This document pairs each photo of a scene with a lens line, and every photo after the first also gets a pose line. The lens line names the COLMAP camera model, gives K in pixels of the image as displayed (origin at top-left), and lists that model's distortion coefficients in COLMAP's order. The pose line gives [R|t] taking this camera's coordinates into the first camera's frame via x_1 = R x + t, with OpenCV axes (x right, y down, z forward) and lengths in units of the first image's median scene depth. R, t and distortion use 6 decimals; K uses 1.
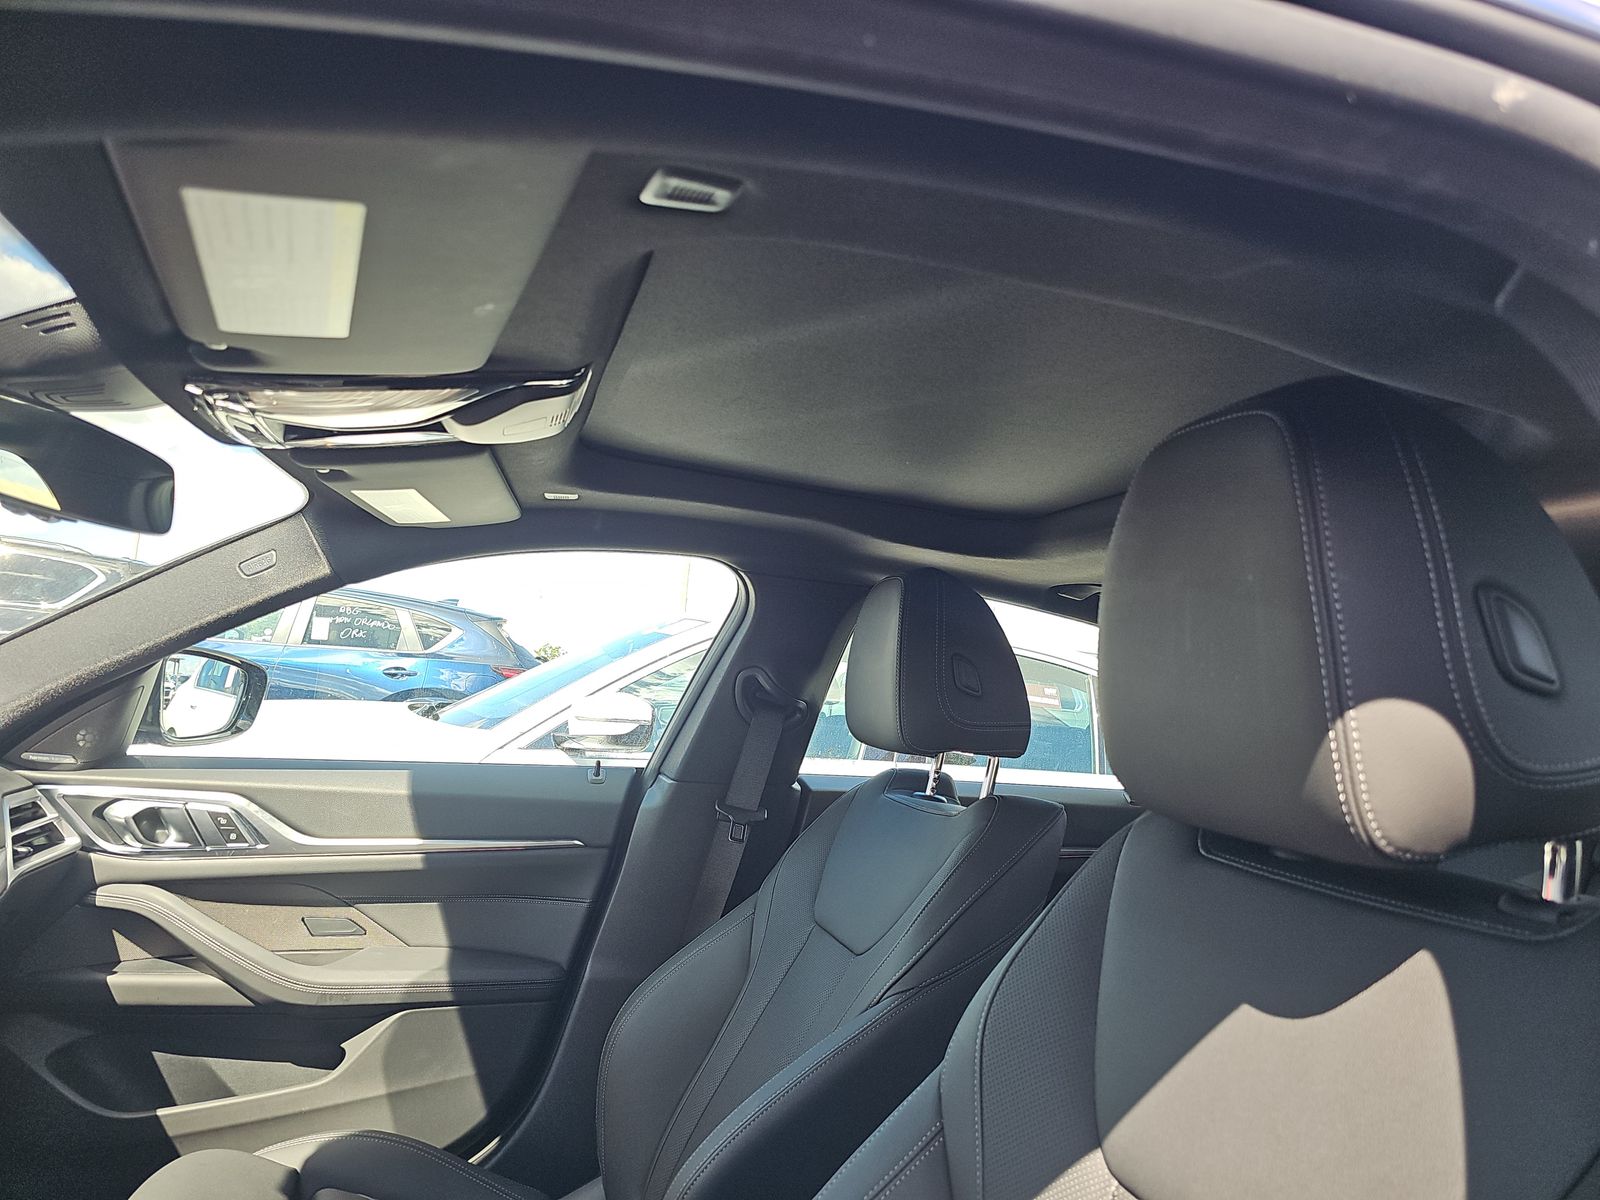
lens RADIAL K [[1064.6, 0, 800.6], [0, 1064.6, 644.9], [0, 0, 1]] dist [0.069882, -0.039924]
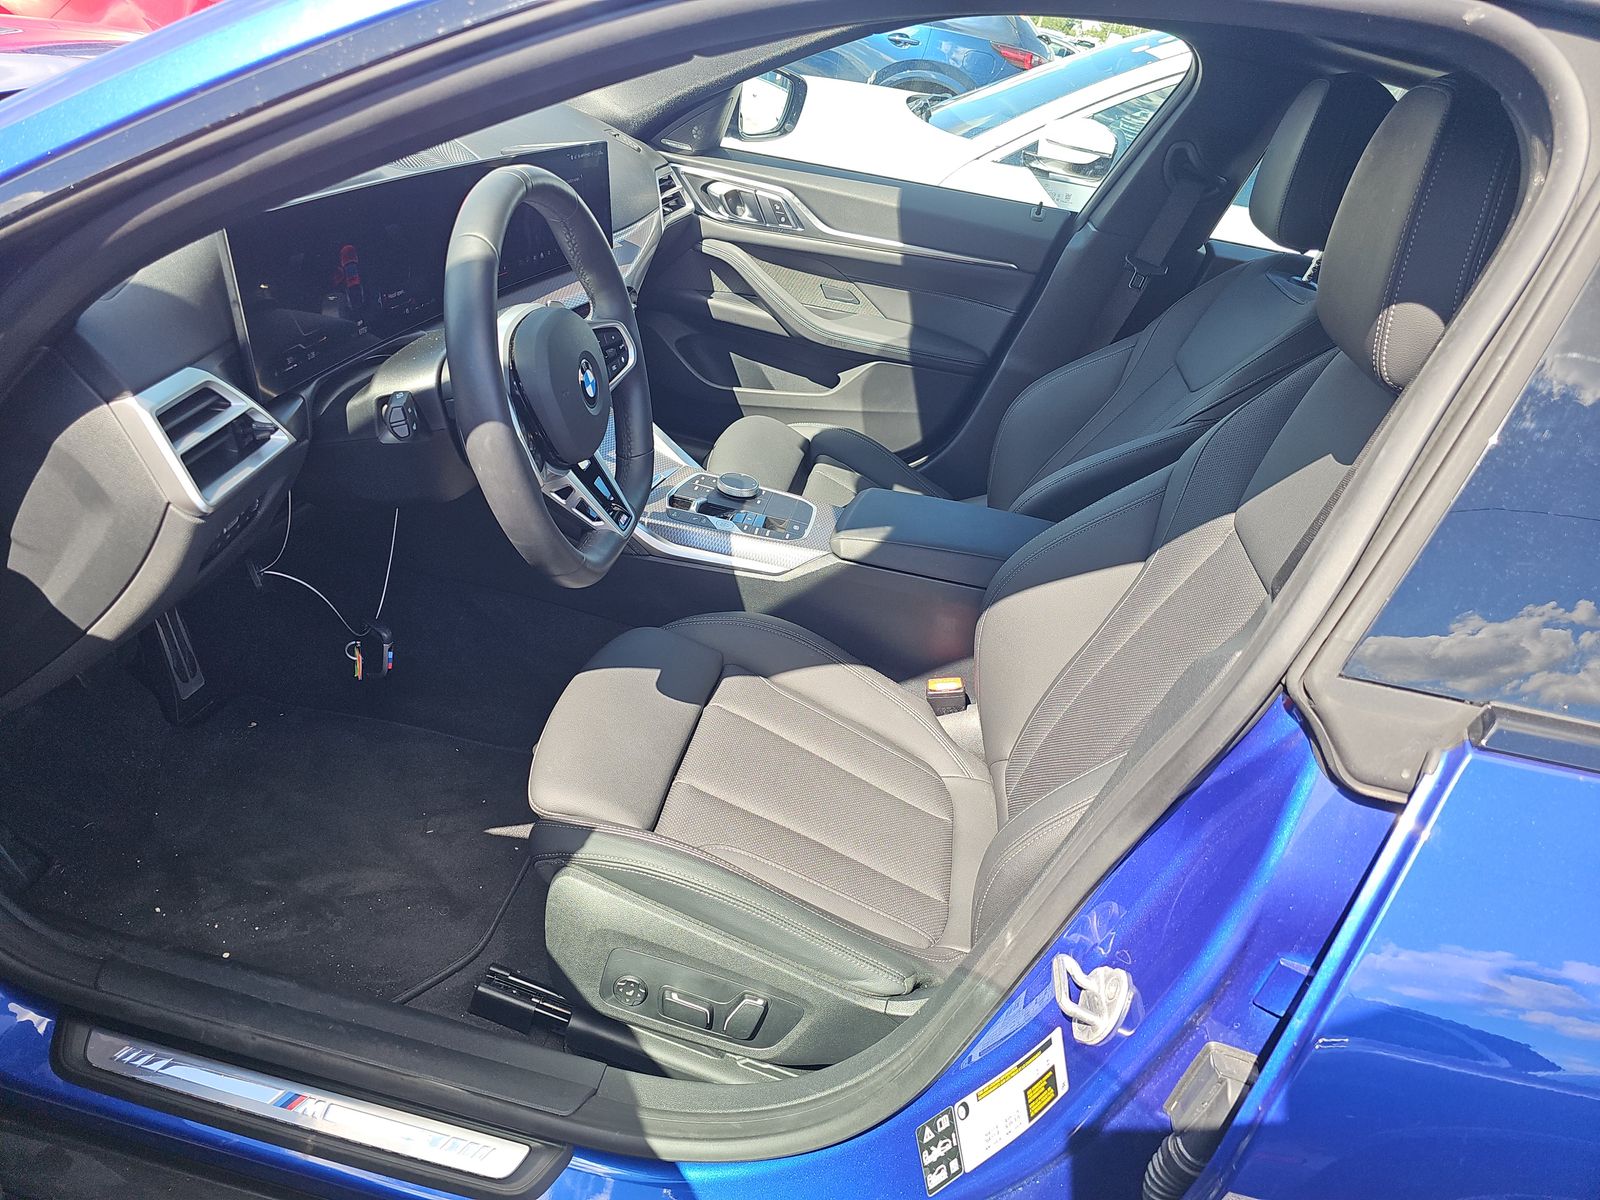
lens RADIAL K [[1053.0, 0, 800.0], [0, 1053.0, 600.0], [0, 0, 1]] dist [-0.053120, -0.001595]
pose [[0.899131, 0.281201, -0.335395, 0.104178], [-0.078655, 0.857640, 0.508200, -0.096708], [0.430555, -0.430558, 0.793248, -0.308542]]
